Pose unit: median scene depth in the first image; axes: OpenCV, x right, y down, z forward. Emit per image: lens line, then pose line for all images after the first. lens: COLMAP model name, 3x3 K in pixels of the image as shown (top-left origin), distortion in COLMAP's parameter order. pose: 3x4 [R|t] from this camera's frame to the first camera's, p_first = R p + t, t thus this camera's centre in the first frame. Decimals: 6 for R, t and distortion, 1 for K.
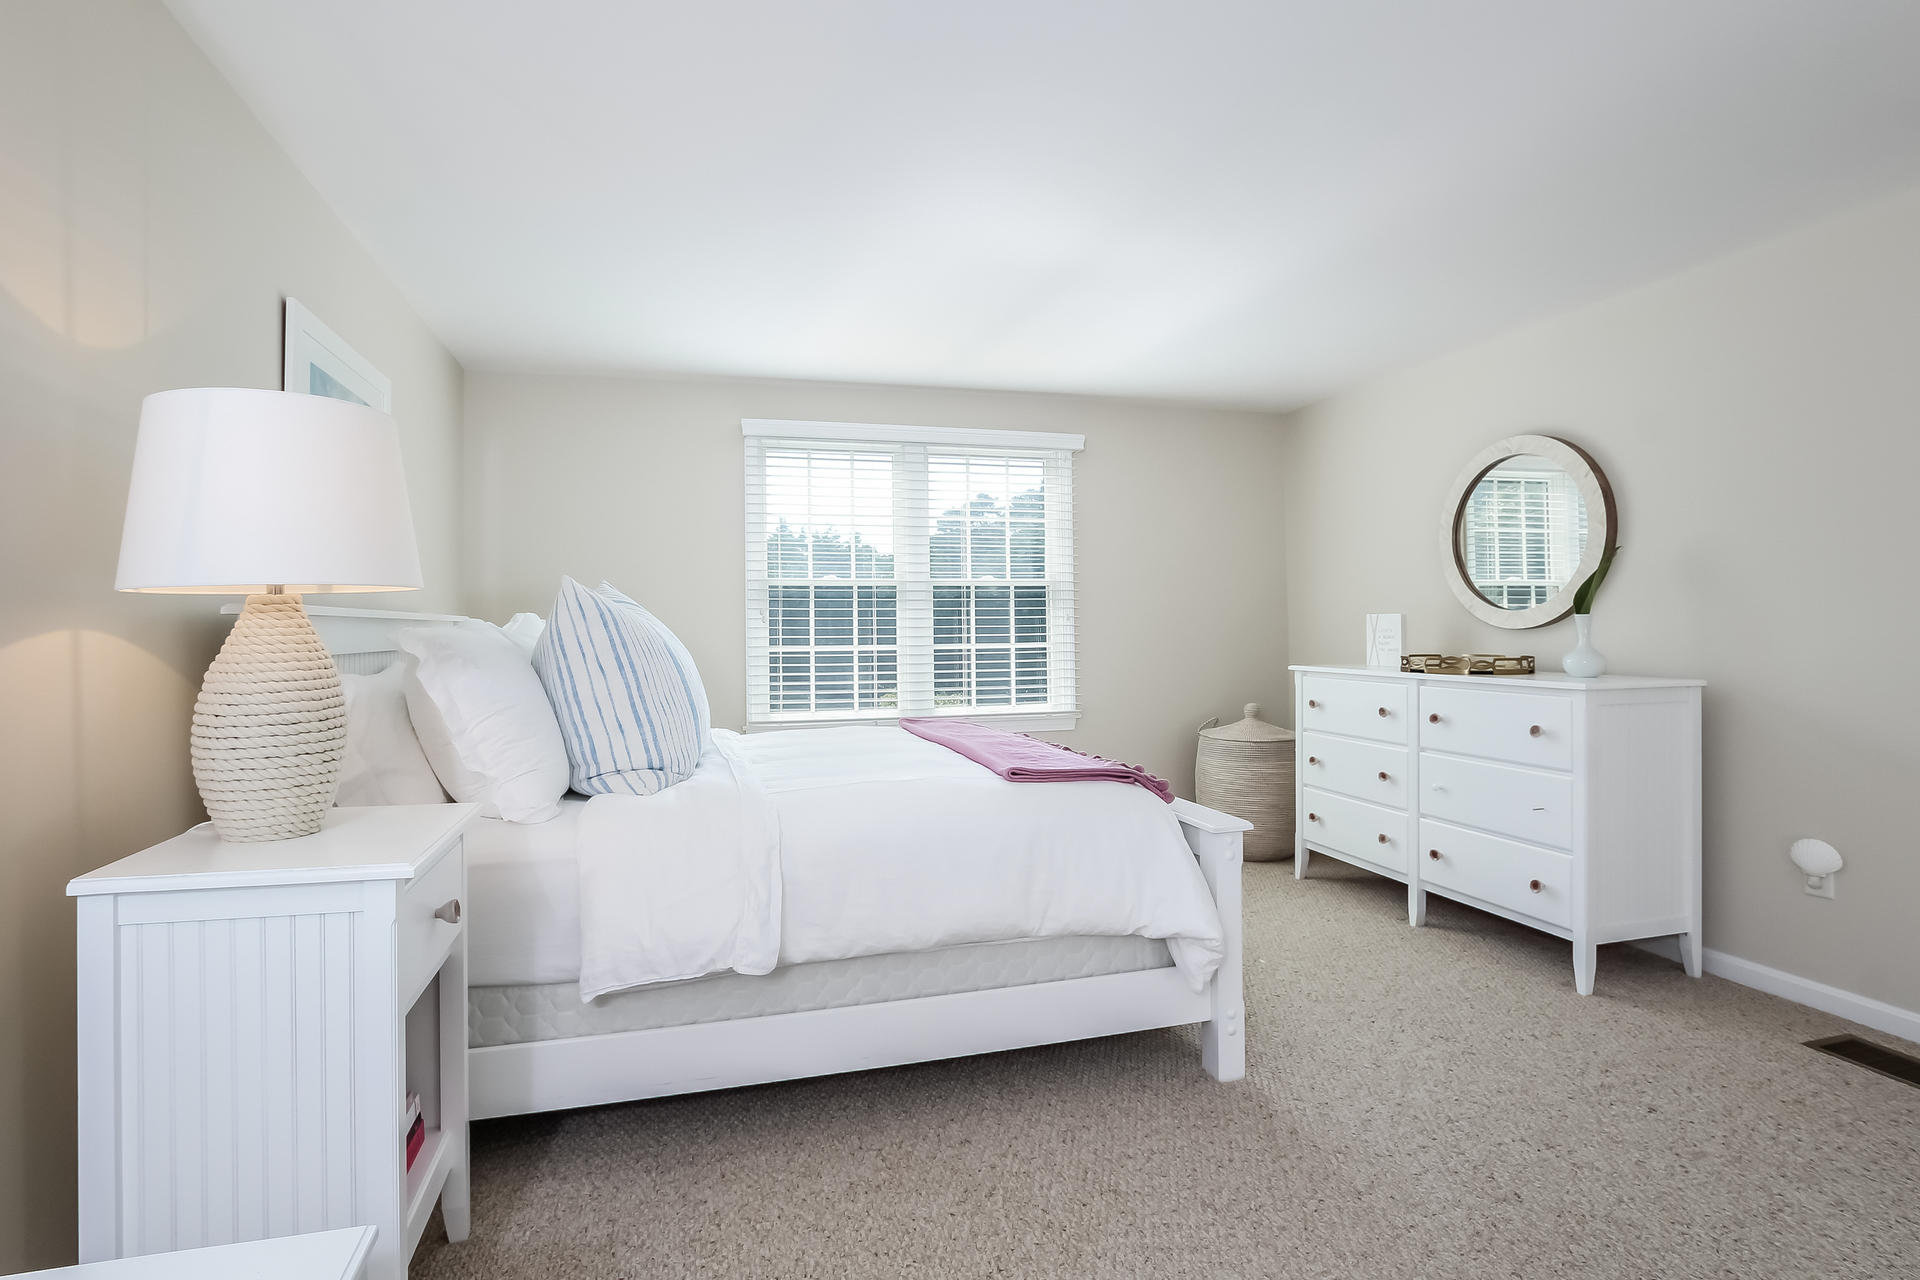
lens RADIAL K [[926.1, 0, 967.4], [0, 926.1, 635.7], [0, 0, 1]] dist [-0.003010, 0.000039]
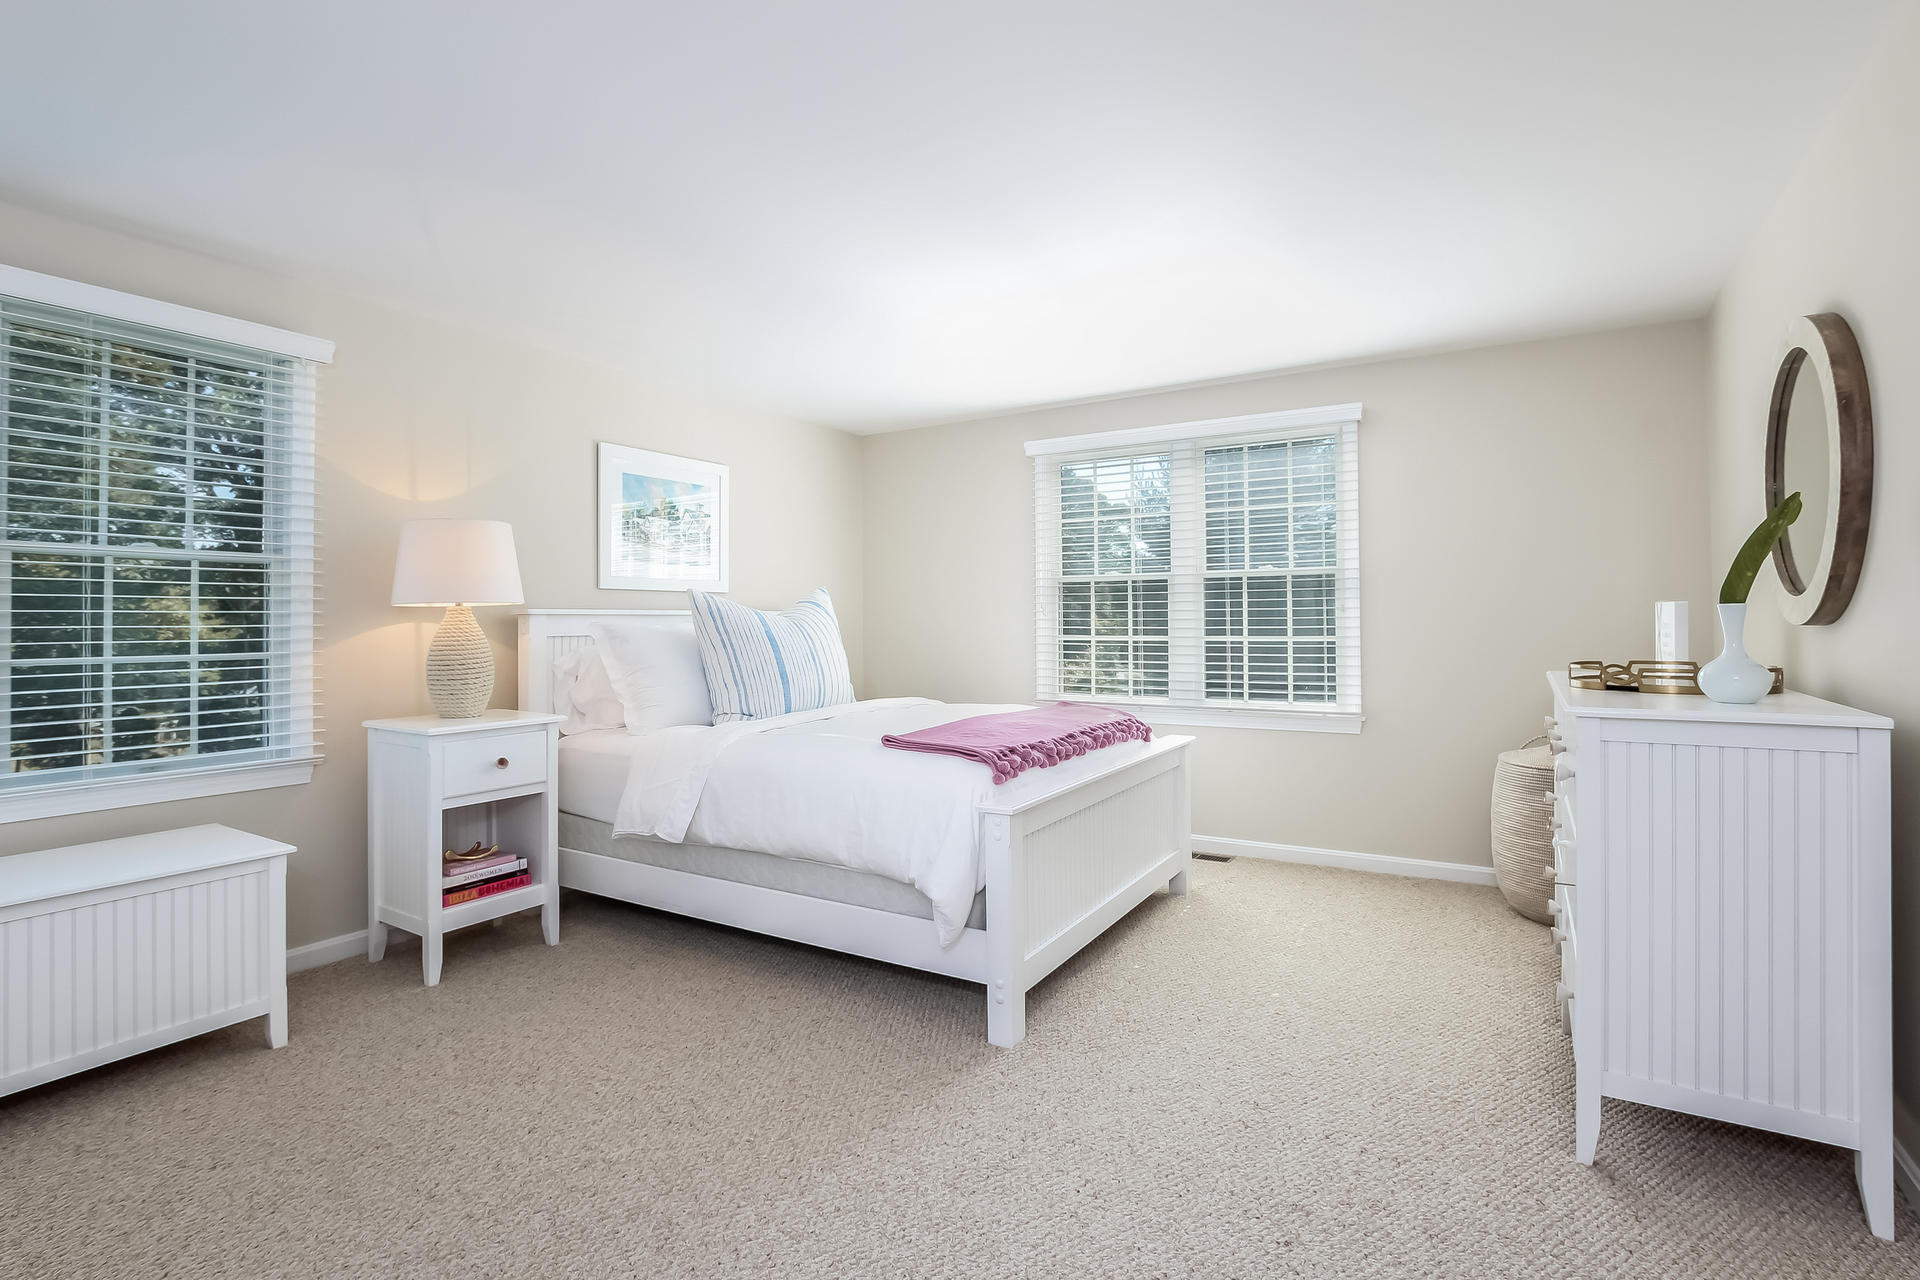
lens RADIAL K [[926.1, 0, 967.4], [0, 926.1, 635.7], [0, 0, 1]] dist [-0.003010, 0.000039]
pose [[0.683567, 0.015653, -0.729720, 0.515449], [-0.005628, 0.999853, 0.016176, -0.005753], [0.729866, -0.006950, 0.683555, 0.120042]]
